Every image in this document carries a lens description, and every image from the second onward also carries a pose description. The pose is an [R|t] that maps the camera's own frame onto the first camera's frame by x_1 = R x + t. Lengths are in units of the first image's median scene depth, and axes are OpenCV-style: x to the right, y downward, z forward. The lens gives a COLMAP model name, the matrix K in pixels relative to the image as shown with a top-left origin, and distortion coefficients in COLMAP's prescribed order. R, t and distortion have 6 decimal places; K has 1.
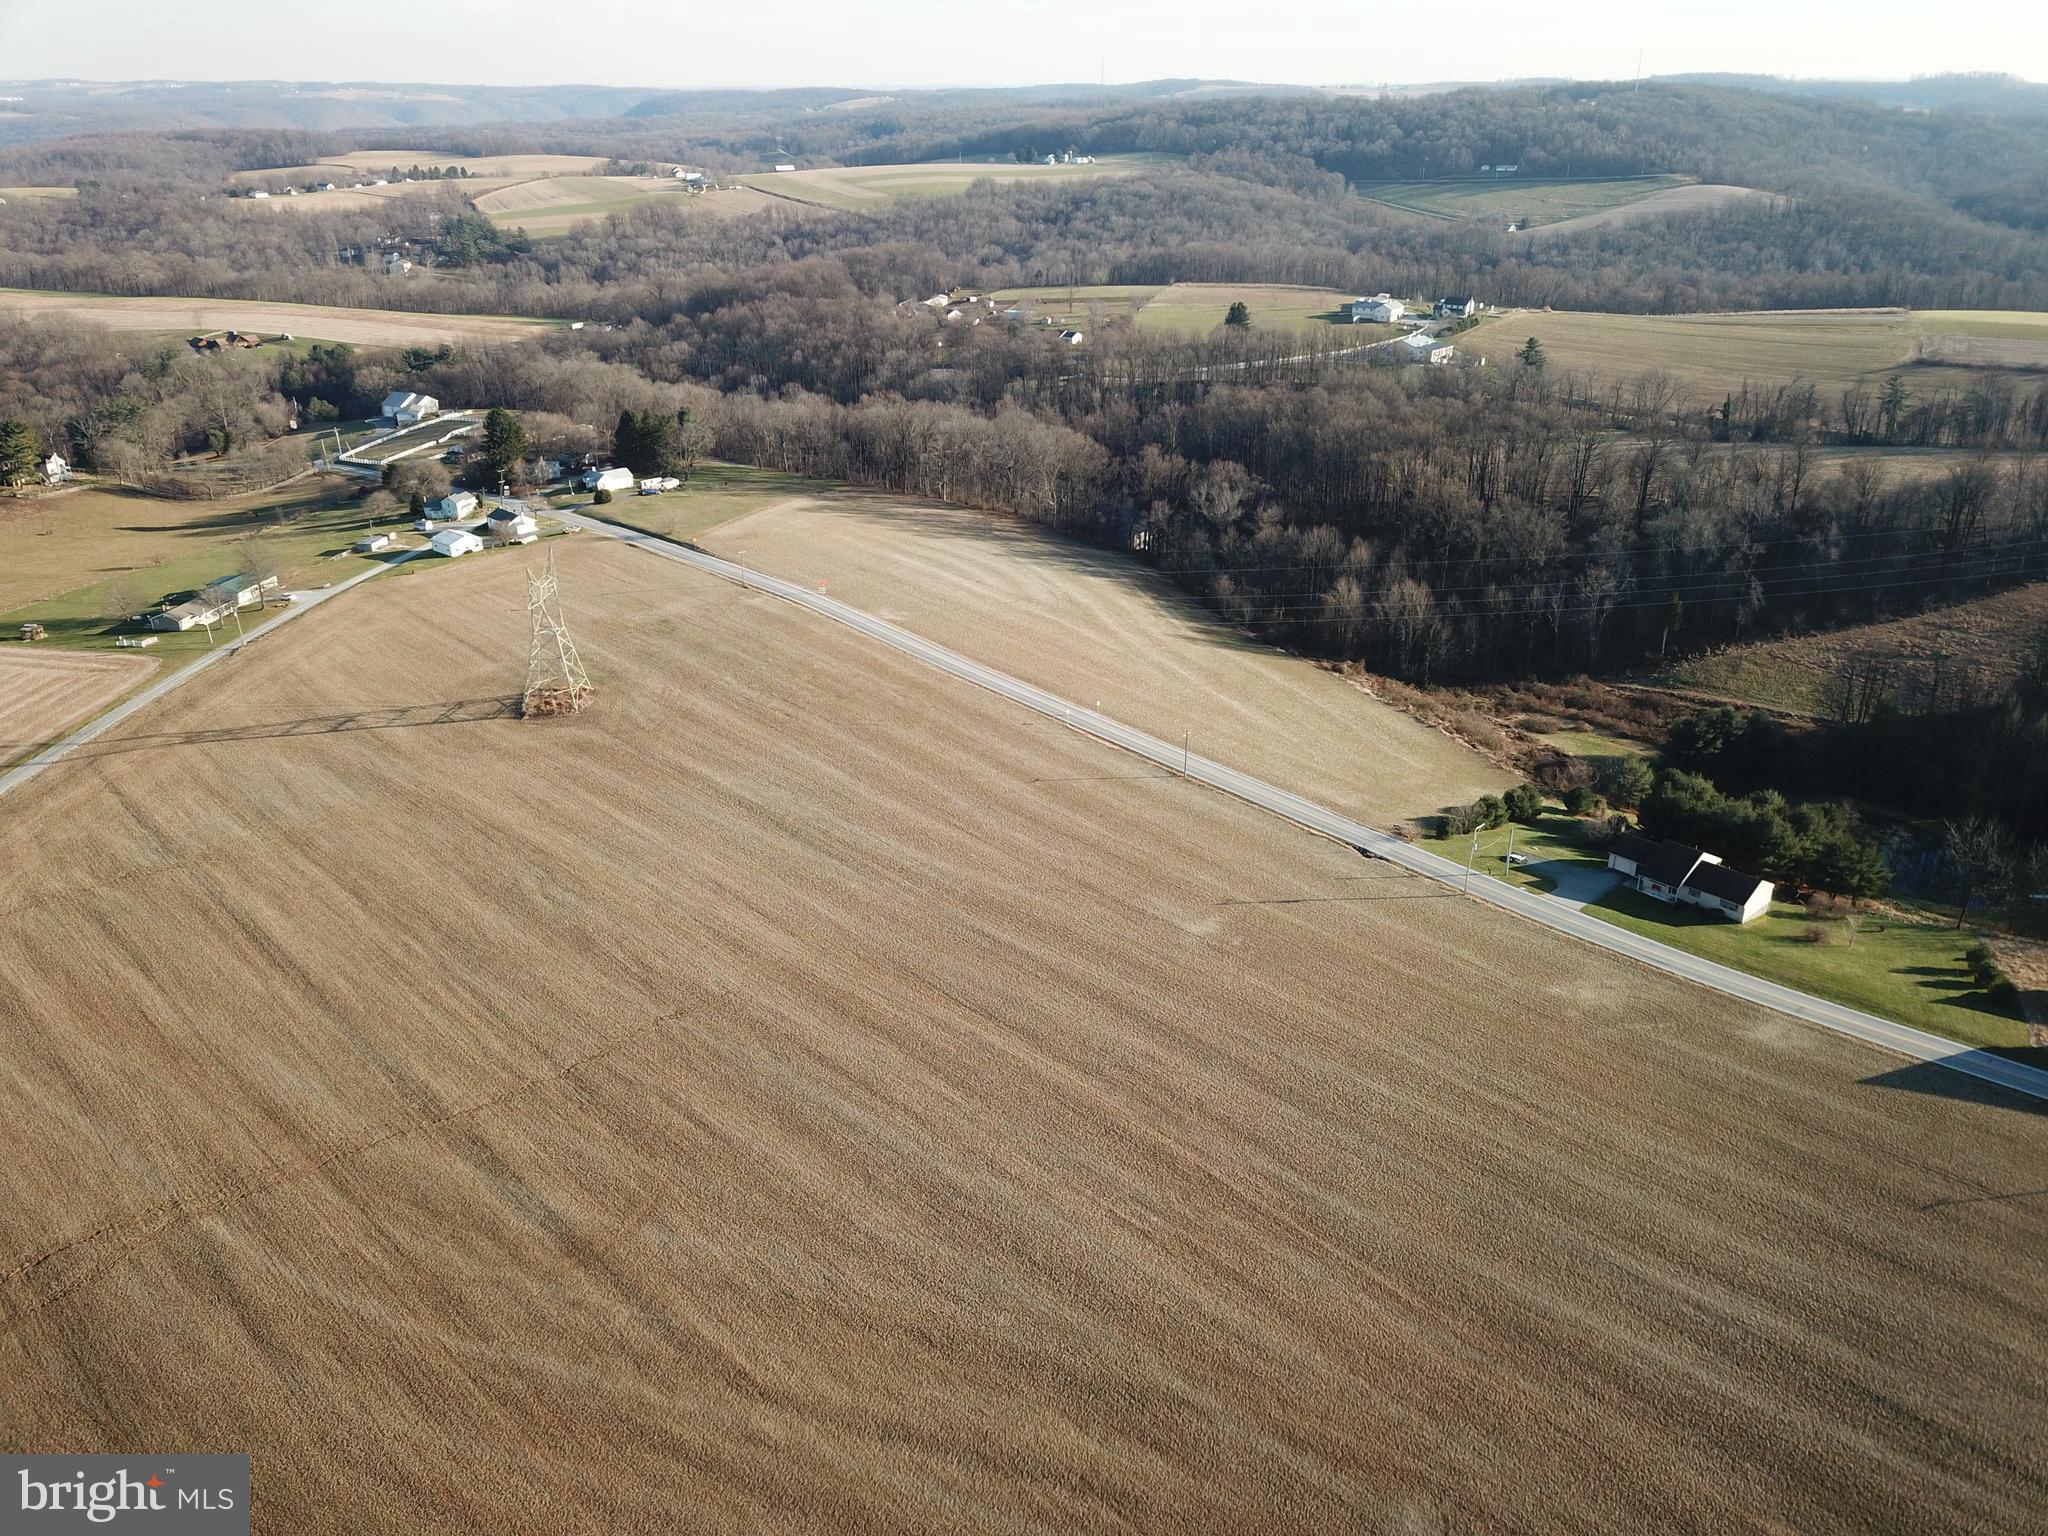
lens RADIAL K [[1593.2, 0, 1000.3], [0, 1593.2, 761.7], [0, 0, 1]] dist [0.027948, -0.013075]
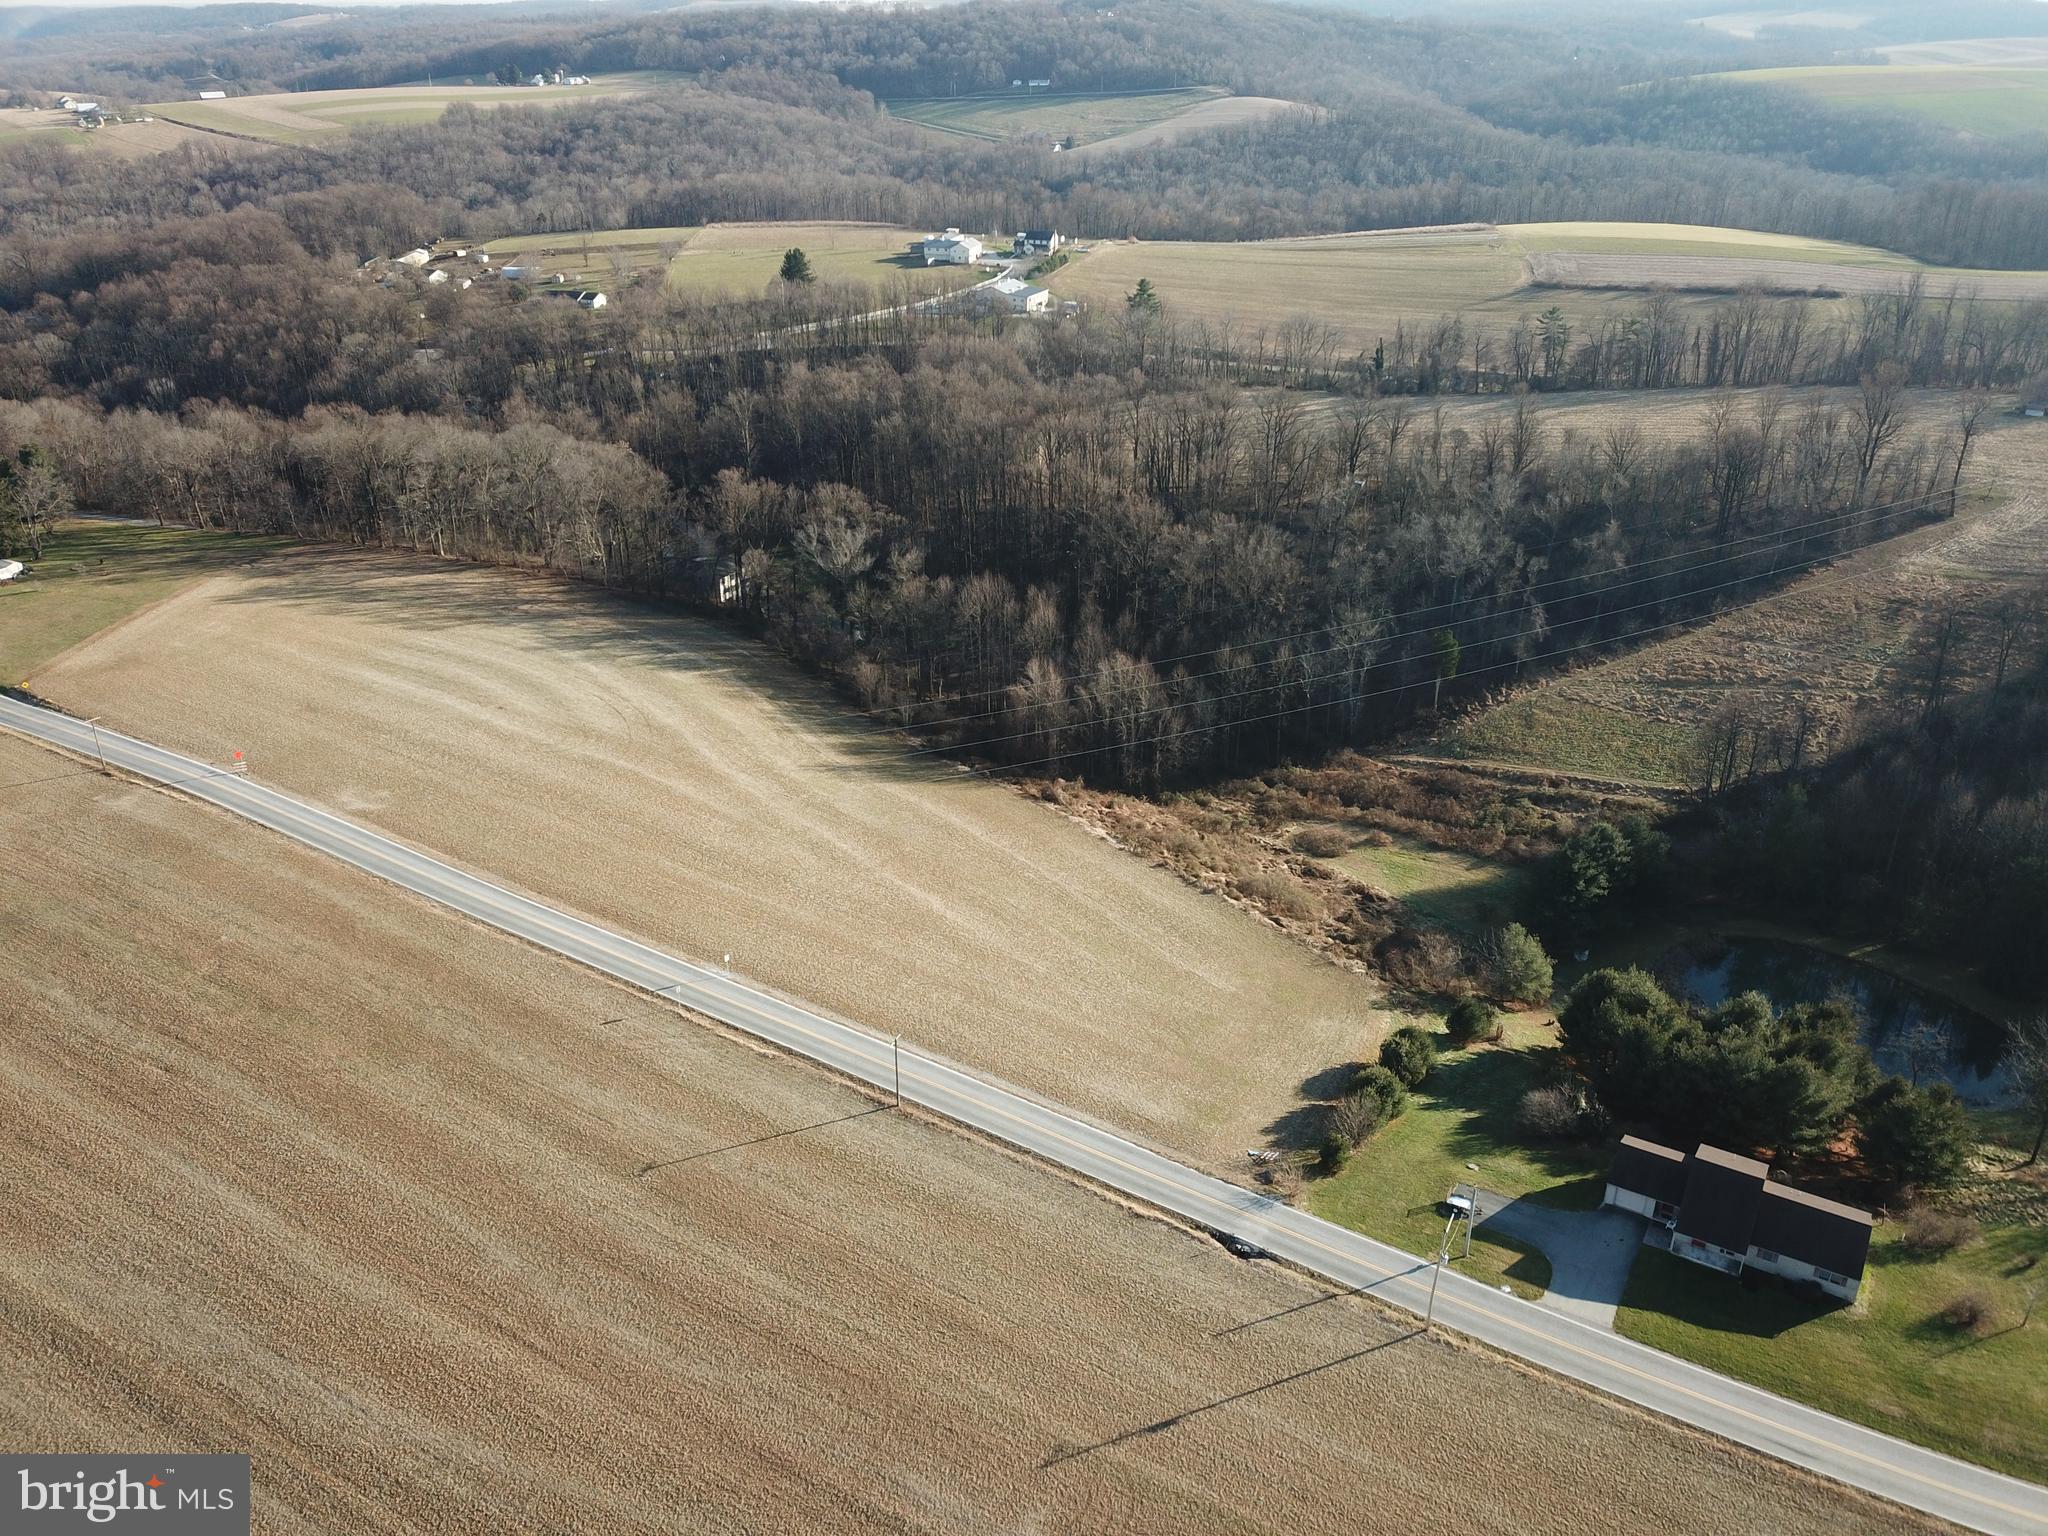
lens RADIAL K [[1593.2, 0, 1000.3], [0, 1593.2, 761.7], [0, 0, 1]] dist [0.027948, -0.013075]
pose [[0.958856, -0.126660, 0.254072, 0.006785], [0.115892, 0.991626, 0.056973, -0.052546], [-0.259161, -0.025184, 0.965506, 0.149139]]
